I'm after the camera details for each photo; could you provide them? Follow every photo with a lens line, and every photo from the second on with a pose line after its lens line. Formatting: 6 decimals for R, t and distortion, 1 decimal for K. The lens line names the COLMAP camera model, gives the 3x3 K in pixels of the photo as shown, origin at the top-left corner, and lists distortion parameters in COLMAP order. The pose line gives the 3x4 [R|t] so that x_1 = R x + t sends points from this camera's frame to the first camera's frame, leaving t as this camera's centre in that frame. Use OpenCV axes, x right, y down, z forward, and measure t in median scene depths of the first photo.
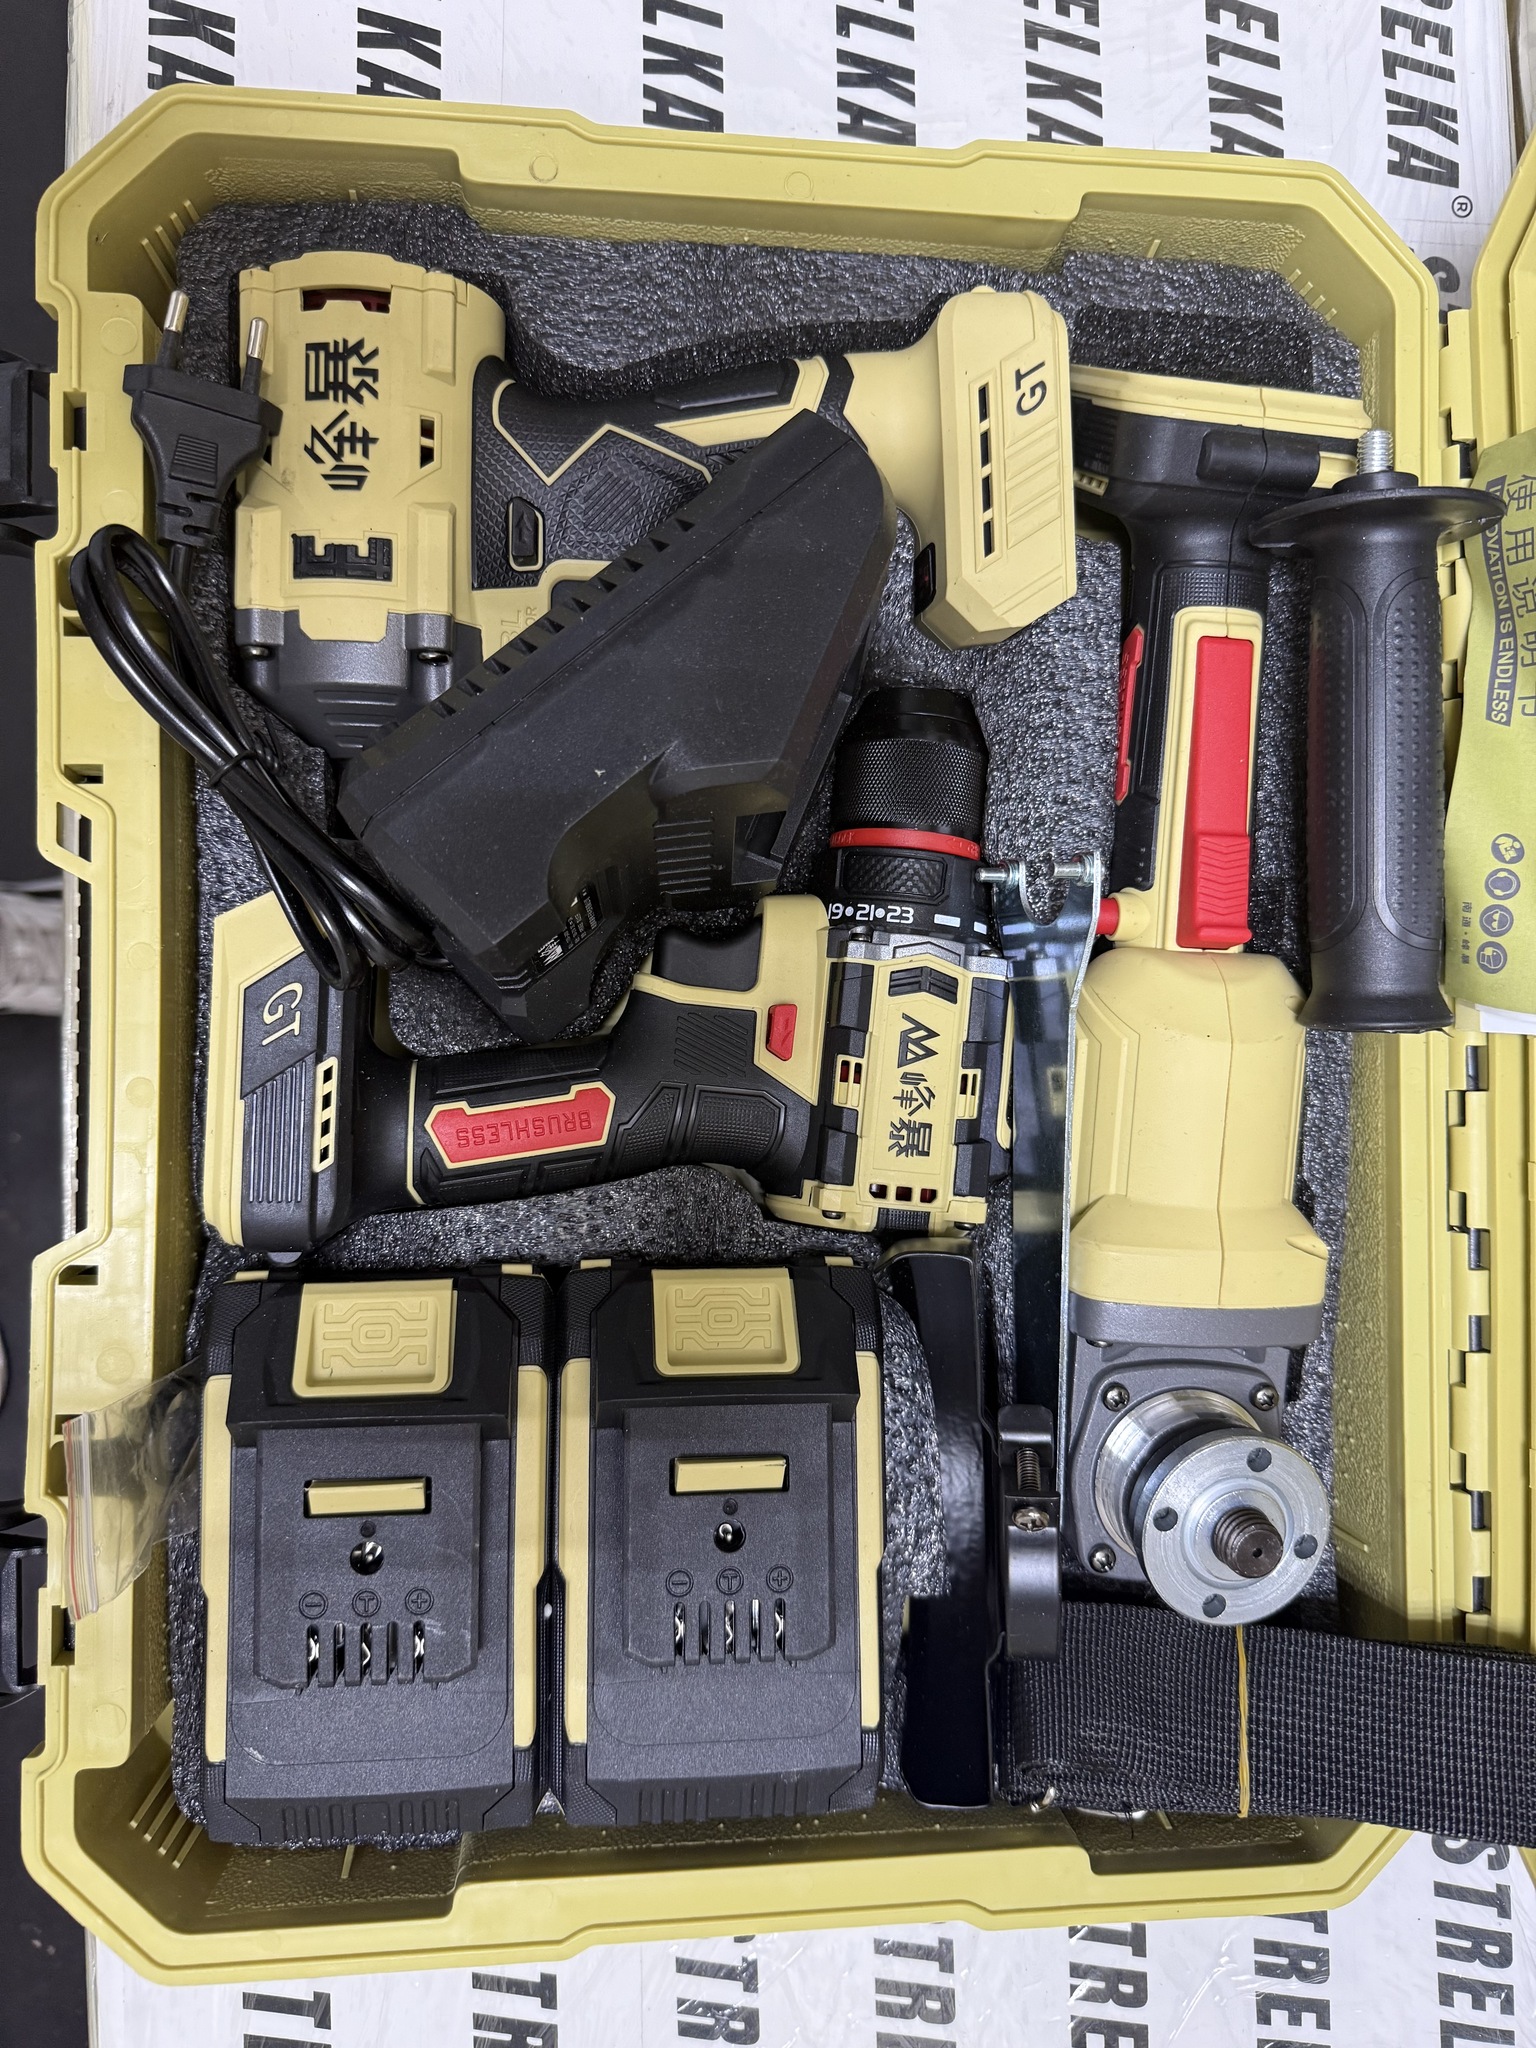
lens RADIAL K [[1405.9, 0, 795.0], [0, 1405.9, 1025.4], [0, 0, 1]] dist [0.004934, -0.028506]
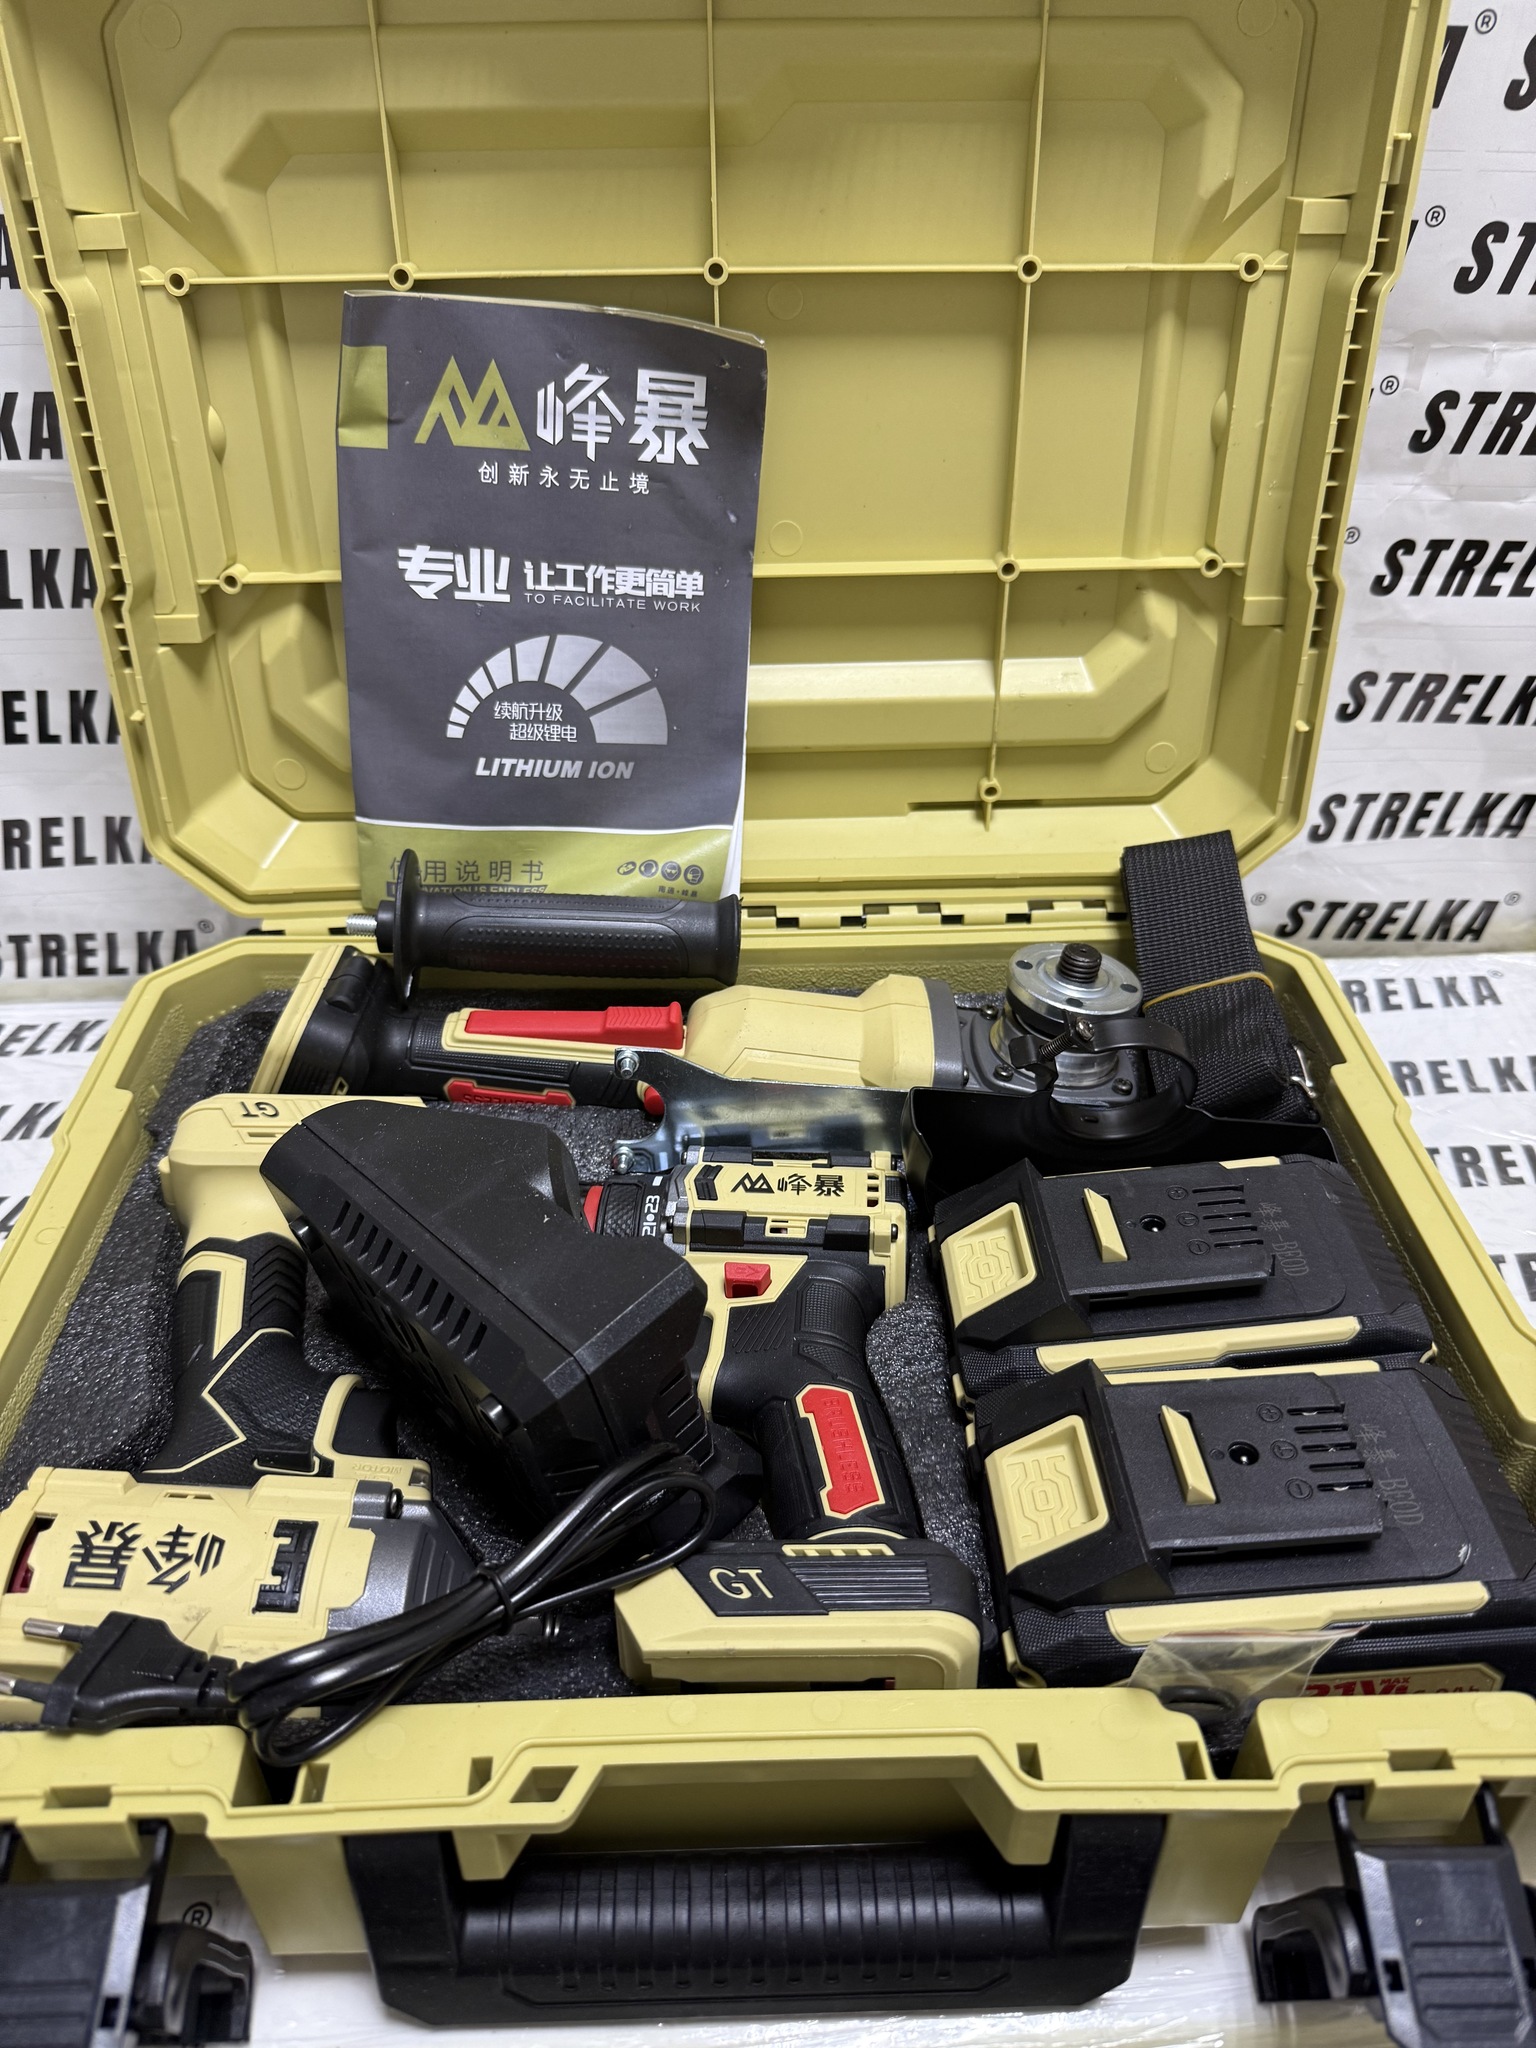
lens RADIAL K [[1475.0, 0, 768.0], [0, 1475.0, 1024.0], [0, 0, 1]] dist [-0.003475, 0.000830]
pose [[-0.030478, -0.664491, 0.746674, -0.820856], [0.999213, -0.001283, 0.039644, -0.028128], [-0.025386, 0.747295, 0.664007, 0.001457]]
